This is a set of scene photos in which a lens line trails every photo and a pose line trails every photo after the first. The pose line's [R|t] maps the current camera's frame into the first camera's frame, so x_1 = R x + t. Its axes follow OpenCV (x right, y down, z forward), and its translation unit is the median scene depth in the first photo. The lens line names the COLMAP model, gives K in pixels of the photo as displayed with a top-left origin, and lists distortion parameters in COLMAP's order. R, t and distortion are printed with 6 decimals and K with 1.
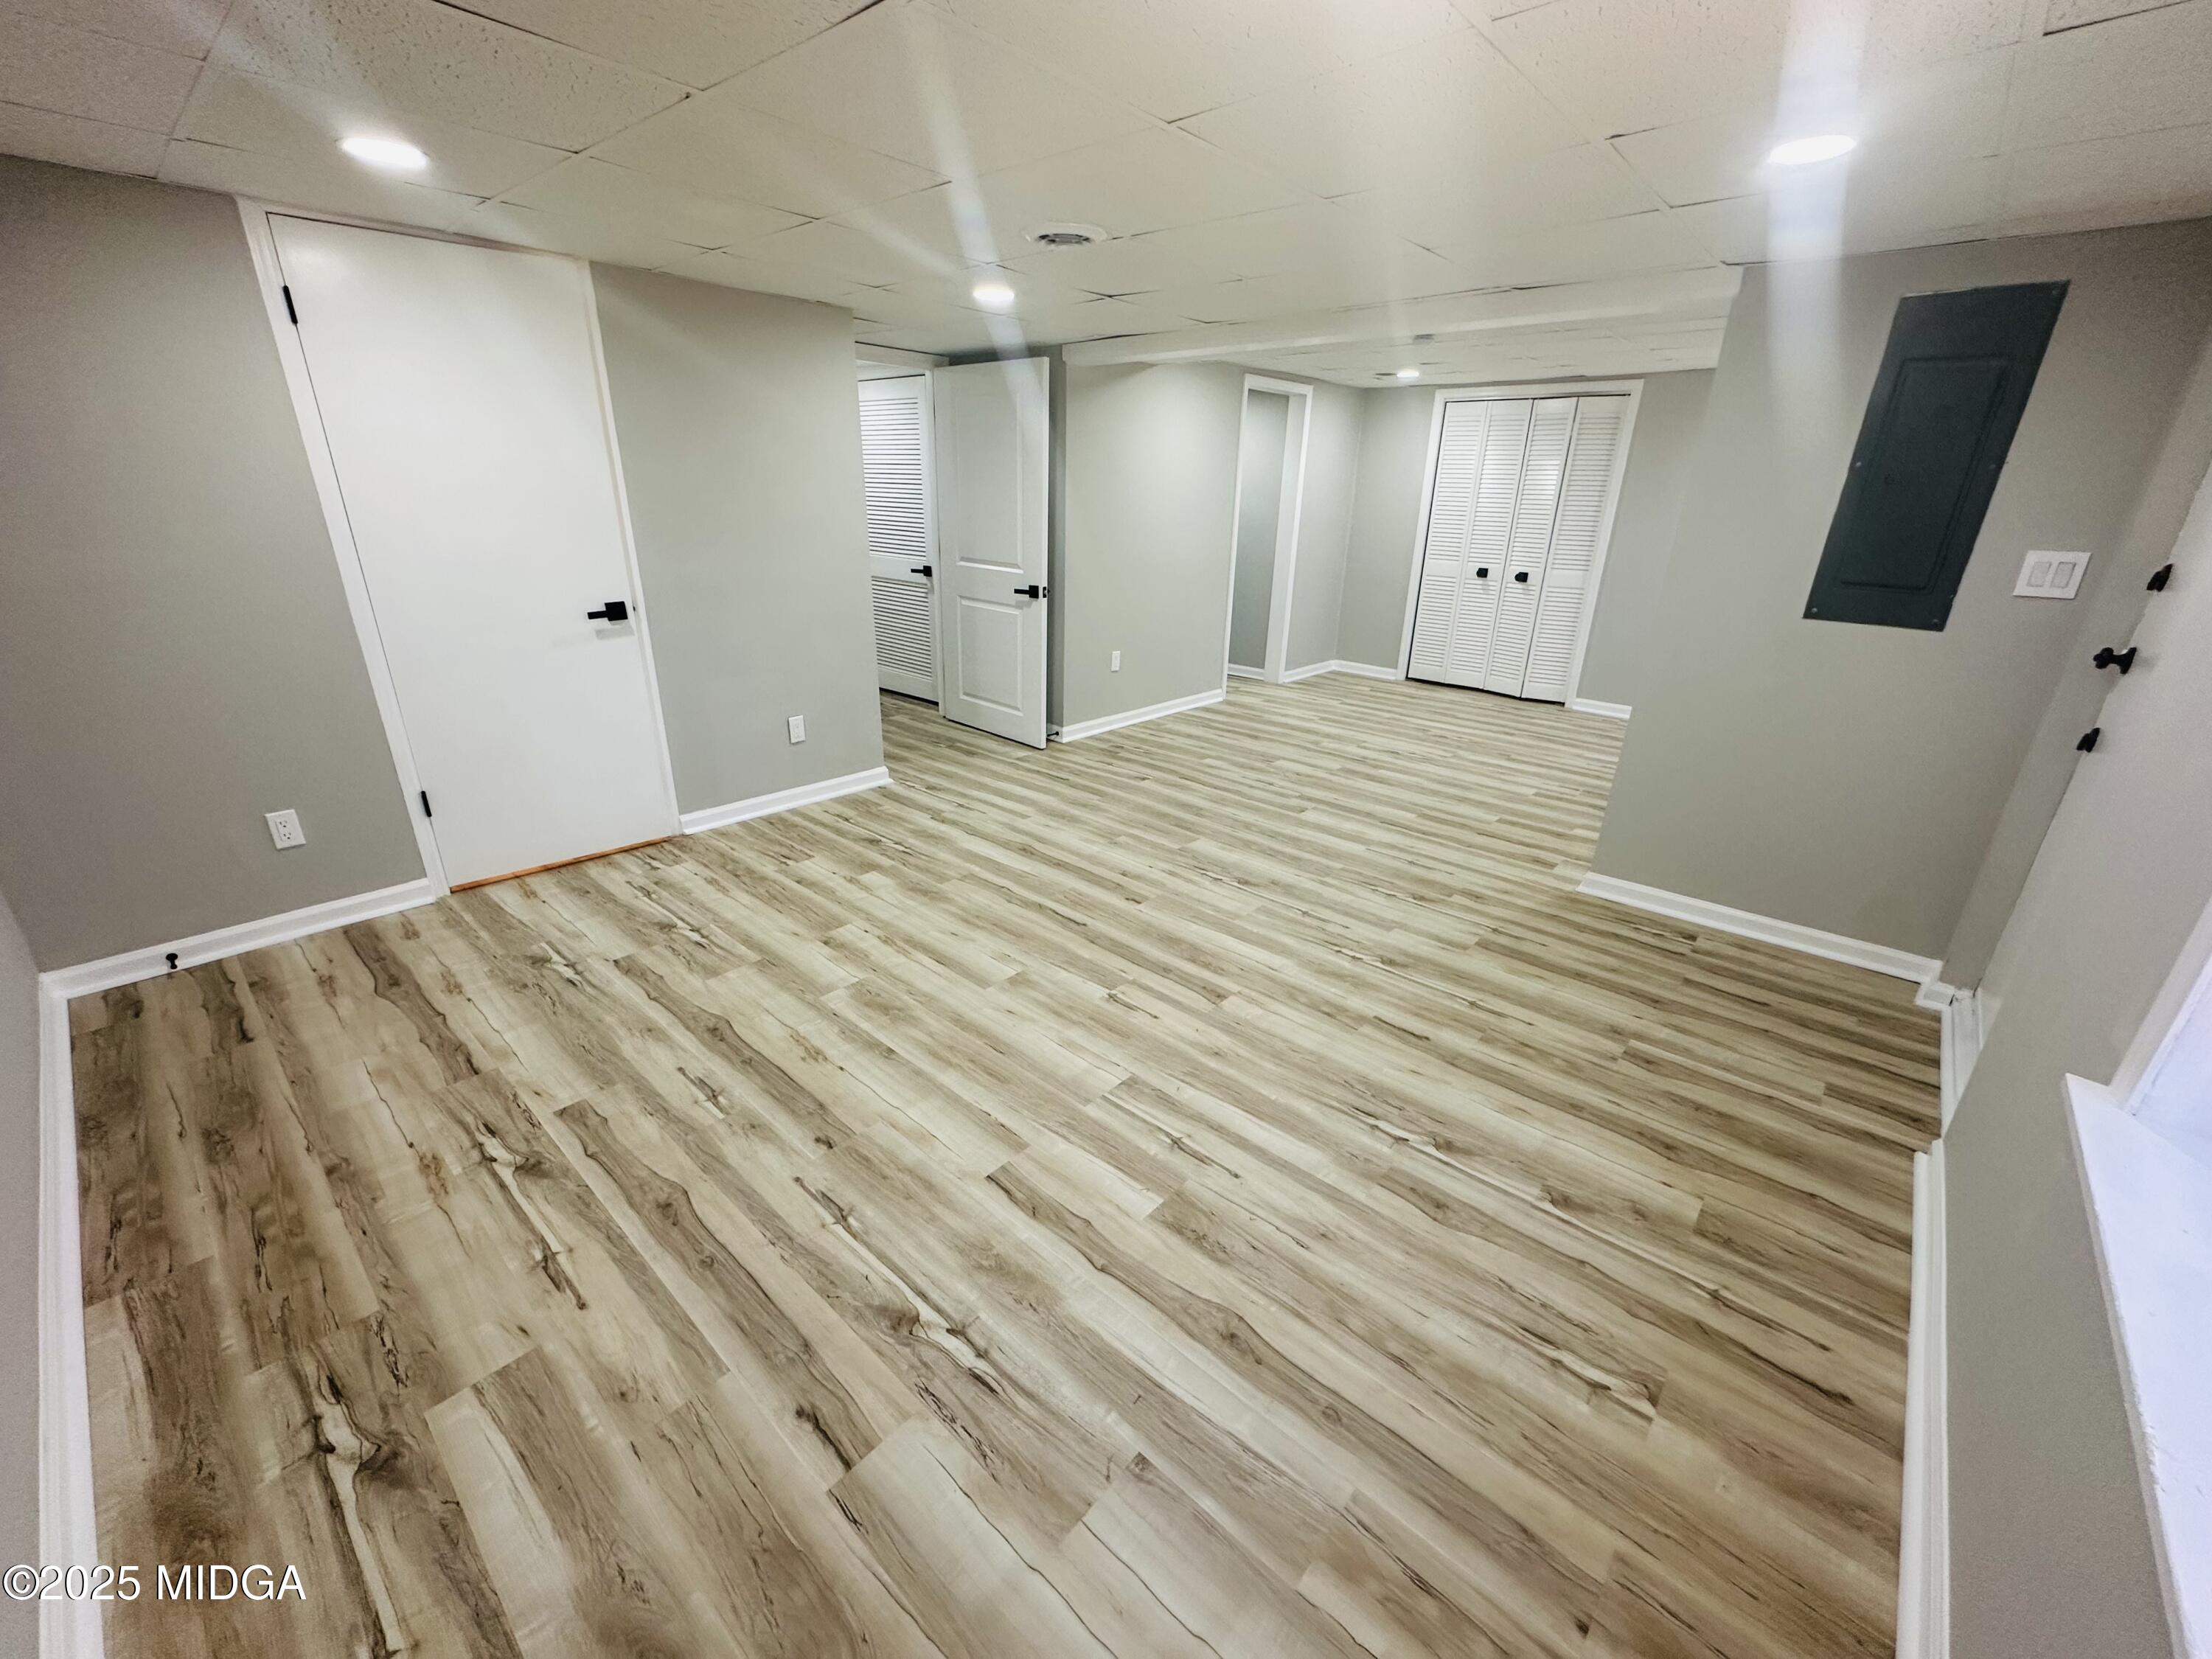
lens RADIAL K [[885.5, 0, 1100.6], [0, 885.5, 829.4], [0, 0, 1]] dist [-0.004092, 0.000345]
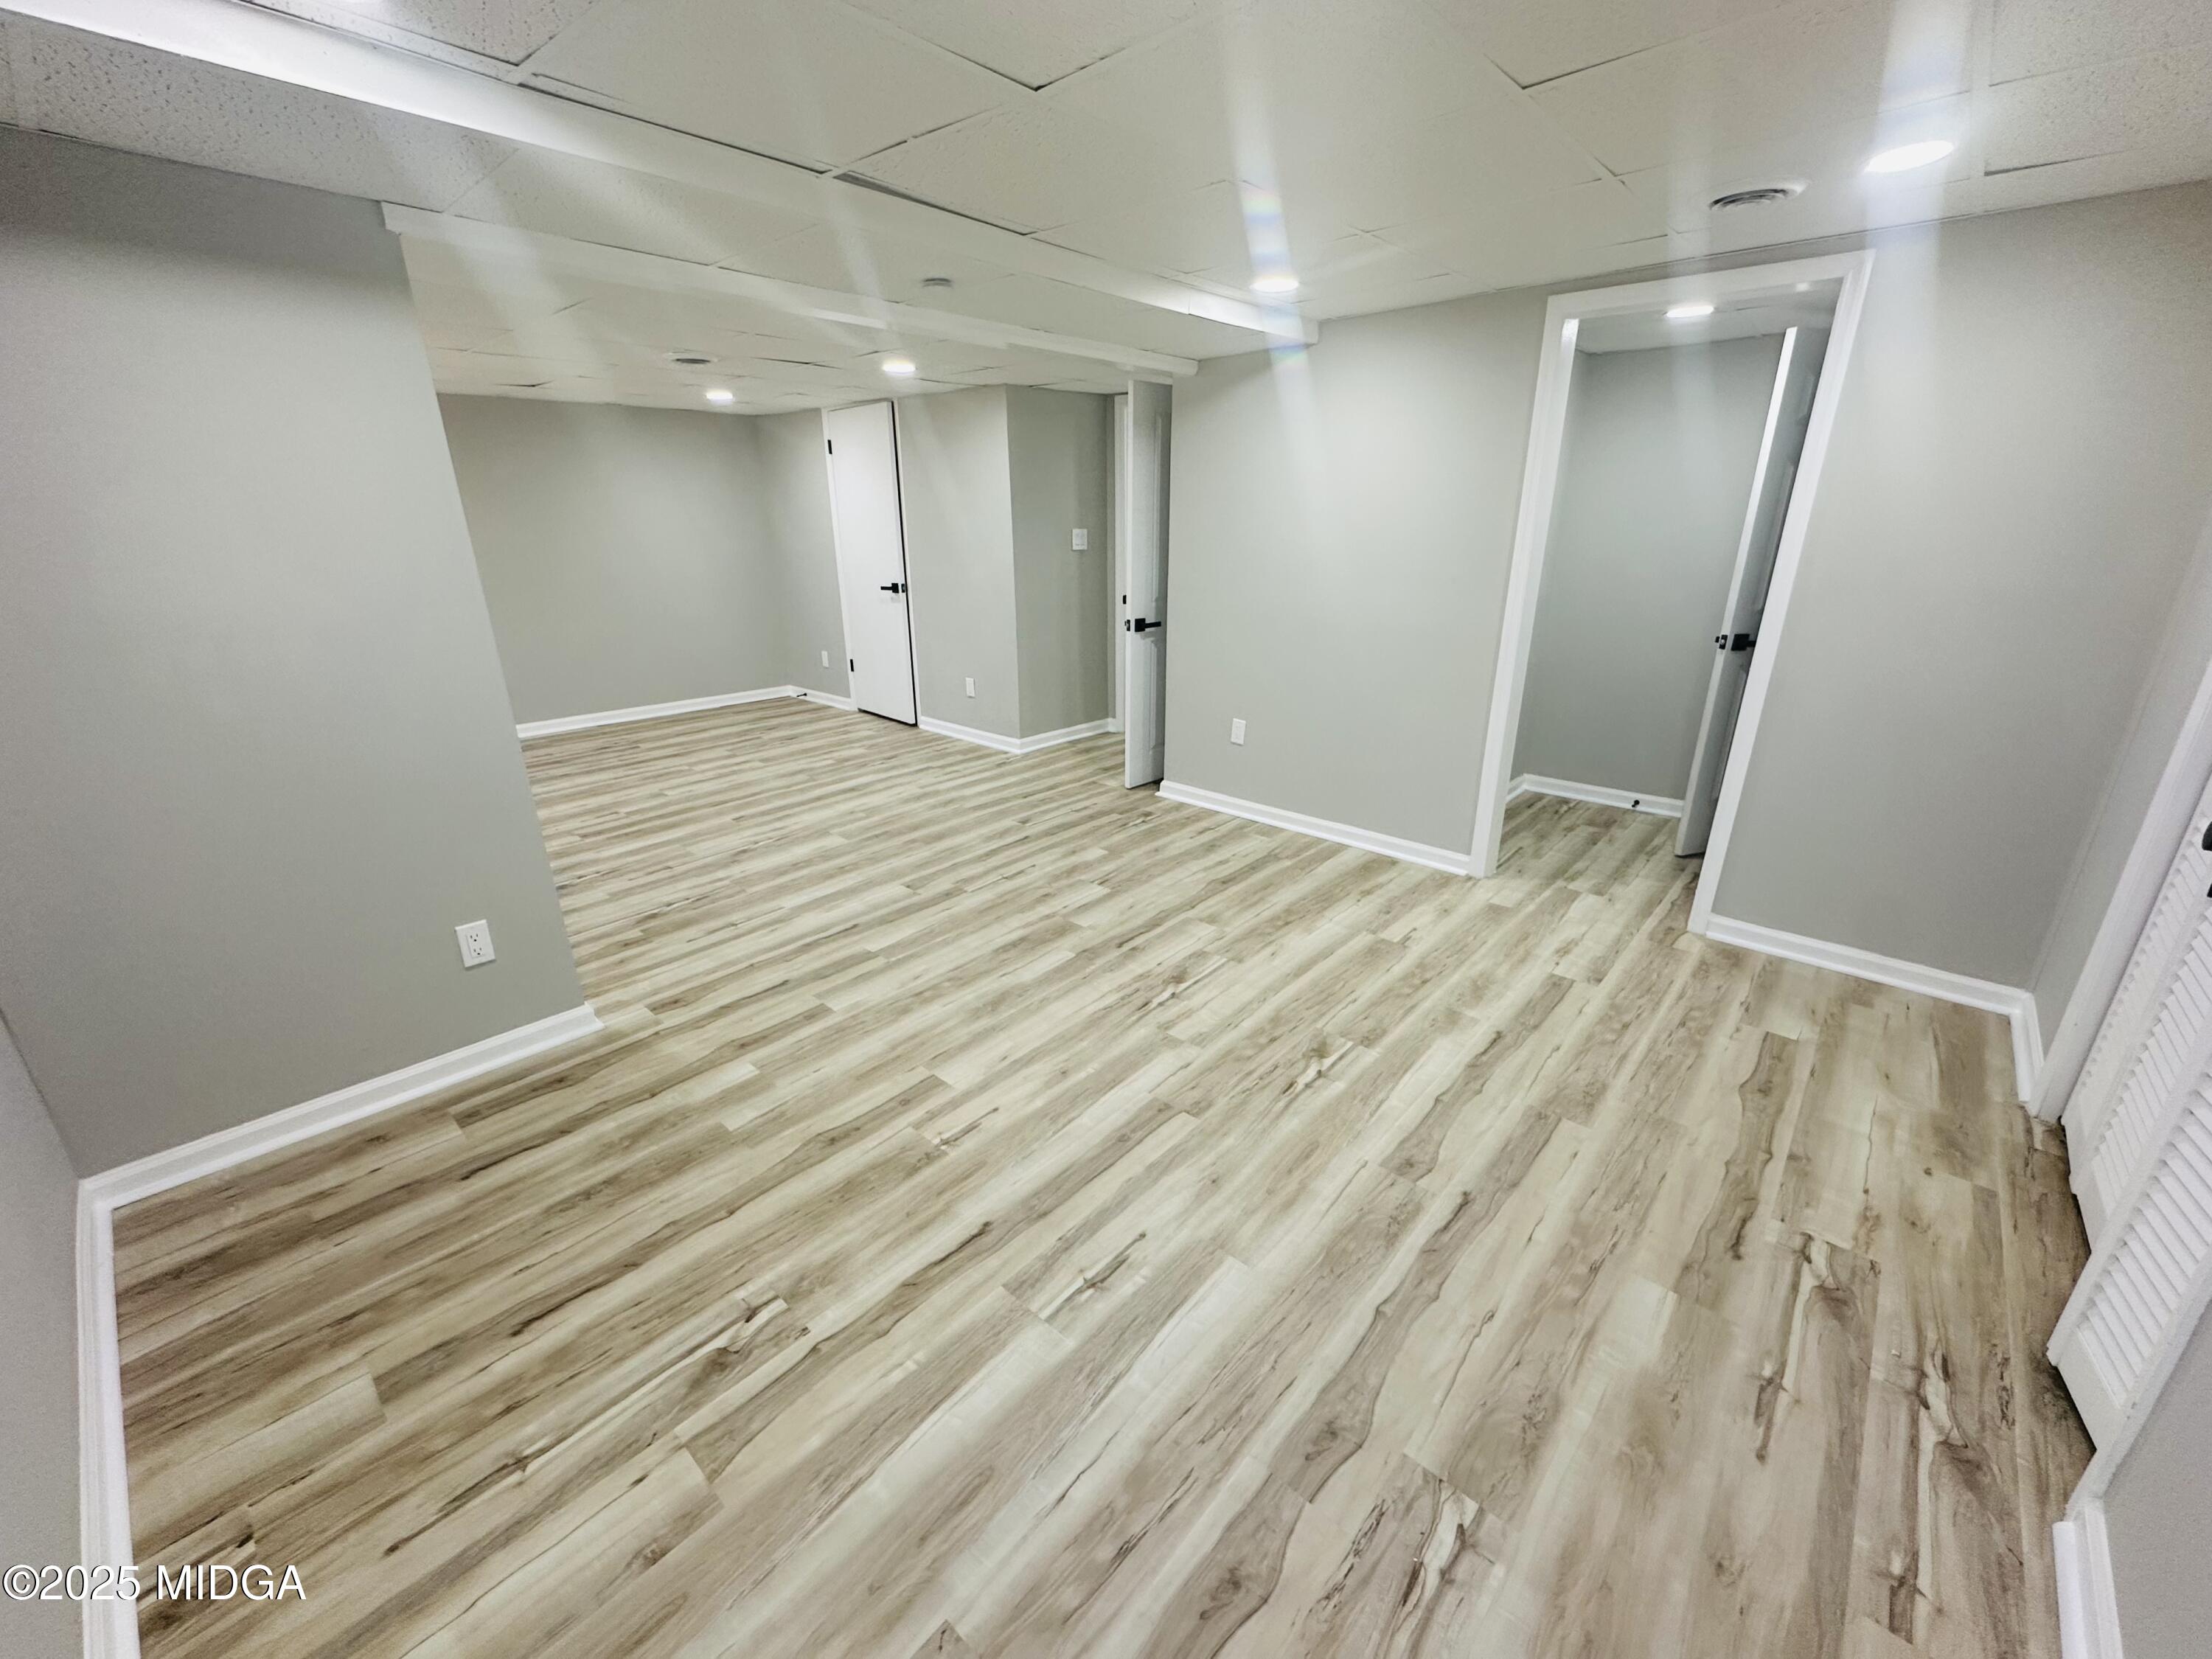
lens RADIAL K [[885.5, 0, 1107.0], [0, 885.5, 818.5], [0, 0, 1]] dist [-0.004092, 0.000345]
pose [[-0.003253, 0.307757, -0.951460, 1.102287], [-0.359855, 0.887363, 0.288255, -0.425688], [0.933003, 0.343325, 0.107861, 1.154381]]
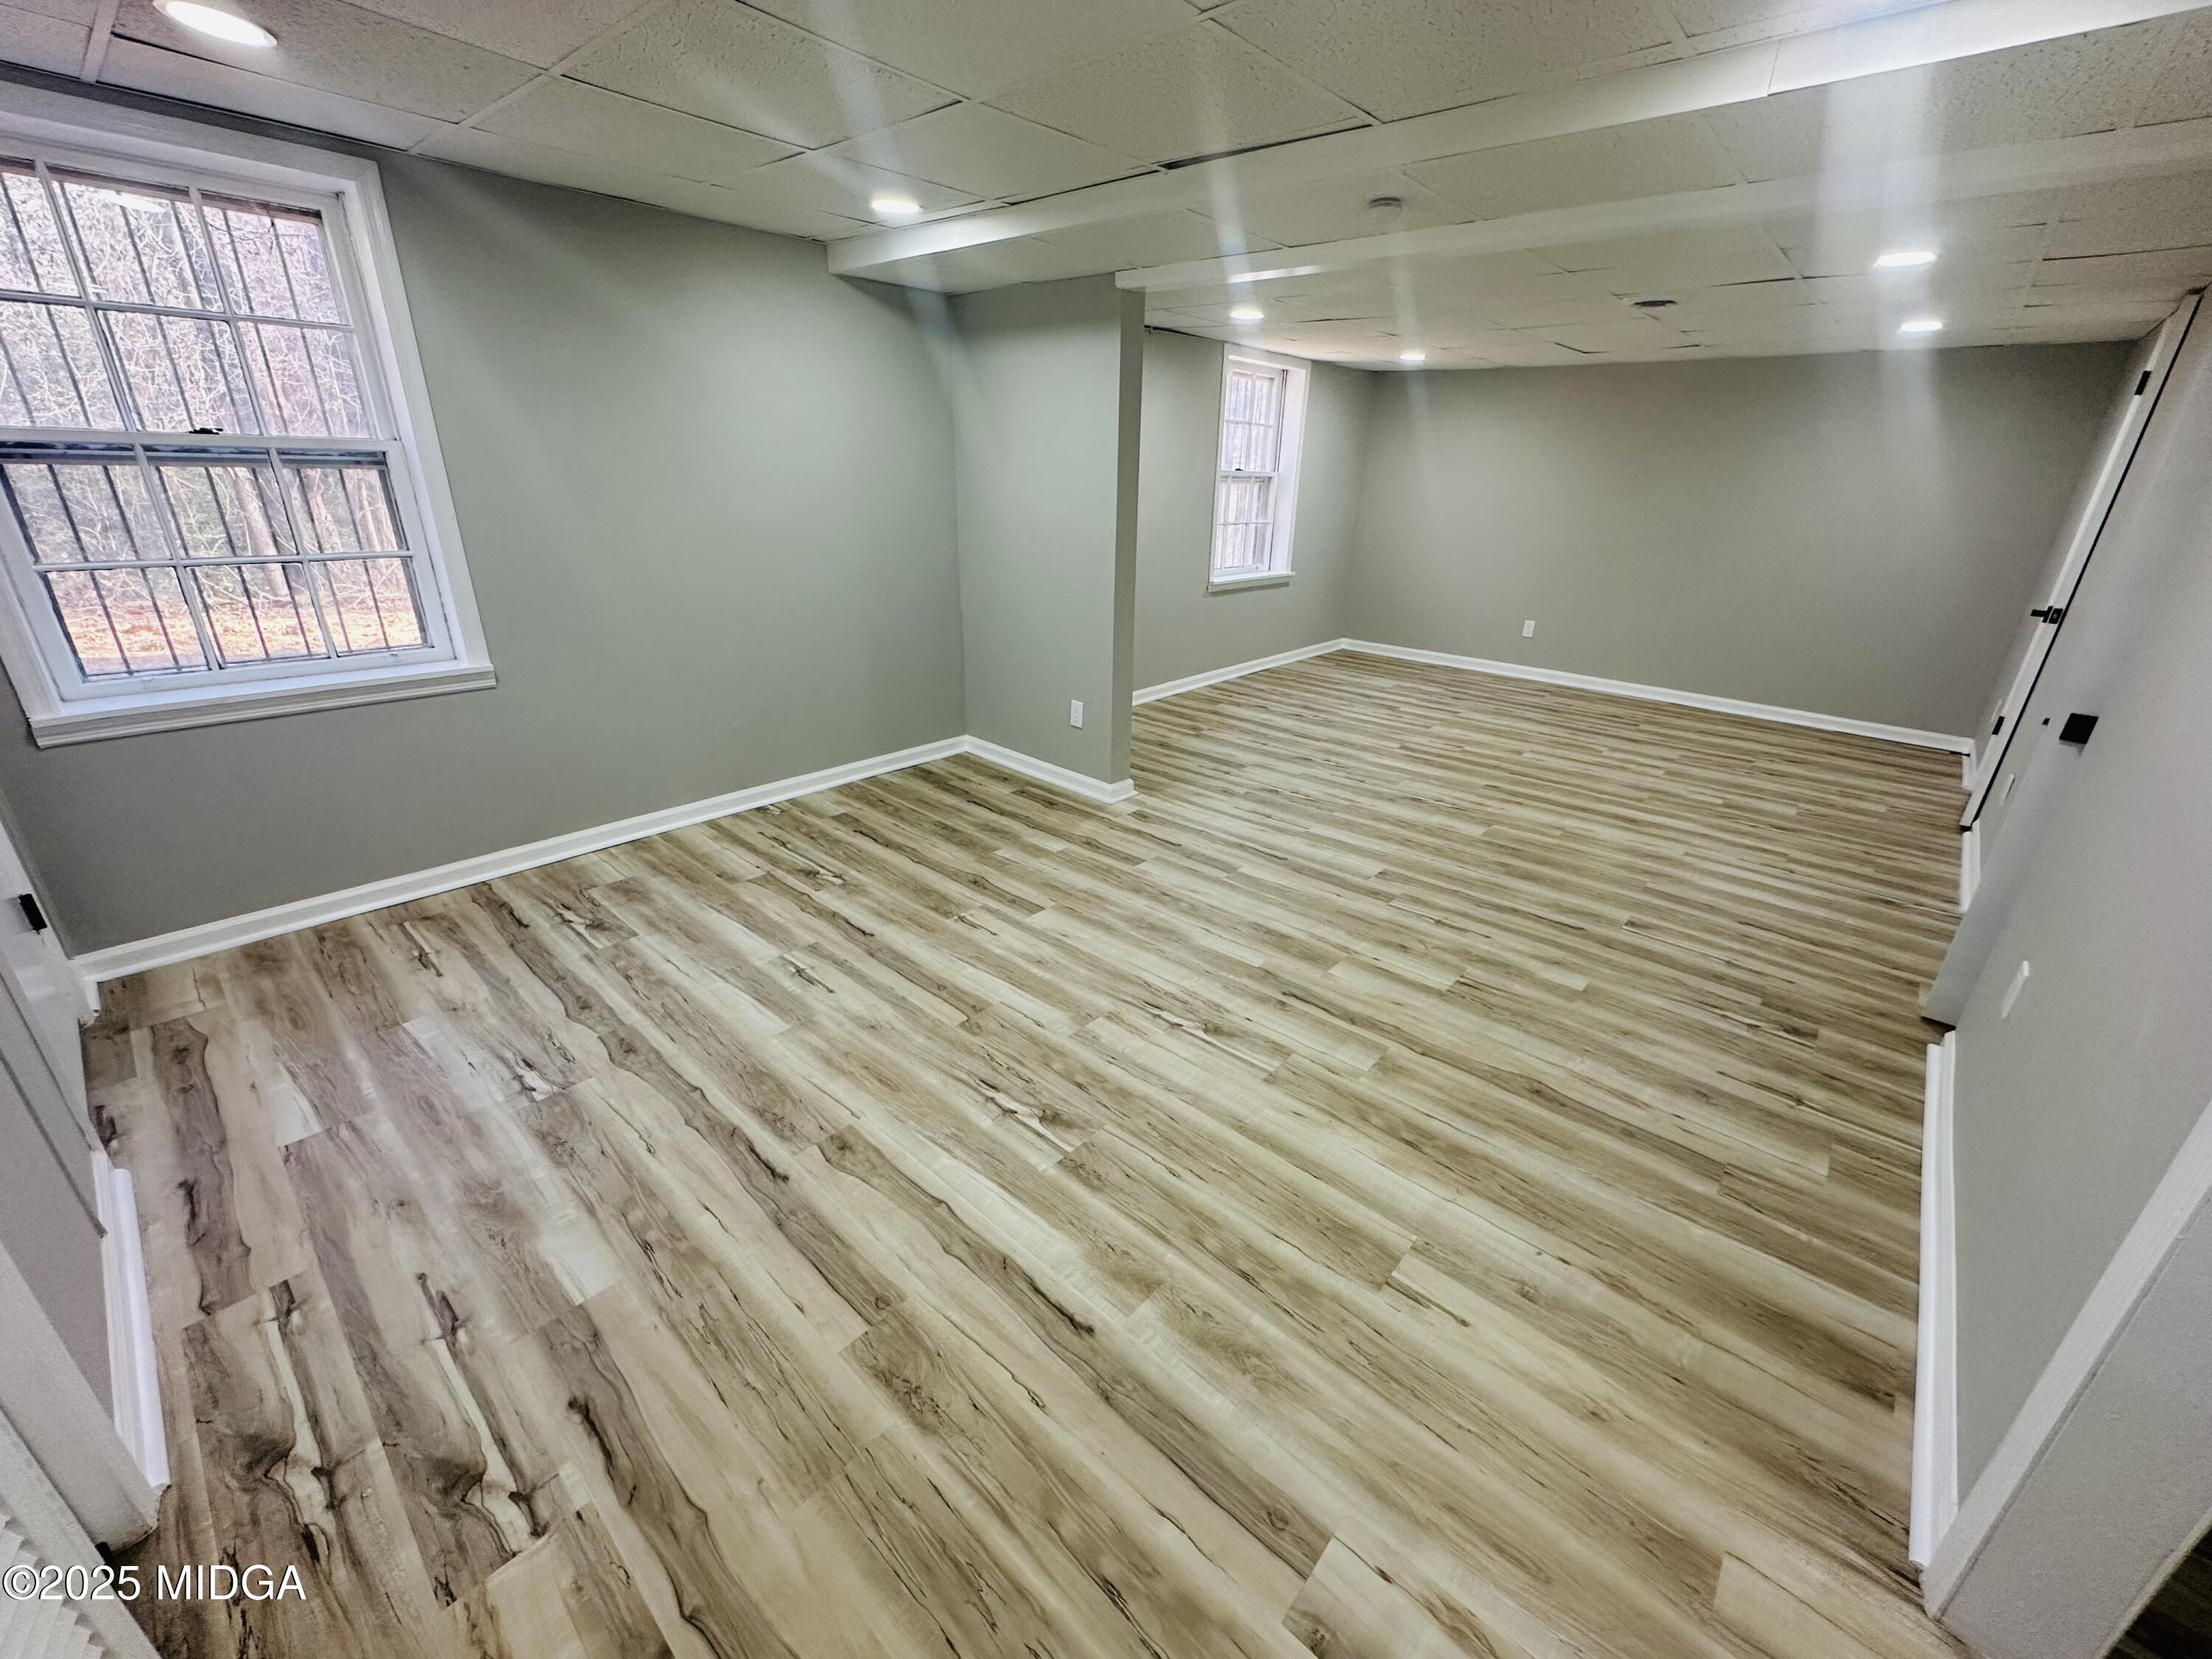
lens RADIAL K [[885.5, 0, 1109.8], [0, 885.5, 823.4], [0, 0, 1]] dist [-0.004092, 0.000345]
pose [[-0.998729, -0.044364, -0.023910, 0.535701], [-0.048659, 0.725337, 0.686672, -0.638492], [-0.013120, 0.686963, -0.726574, 1.683547]]
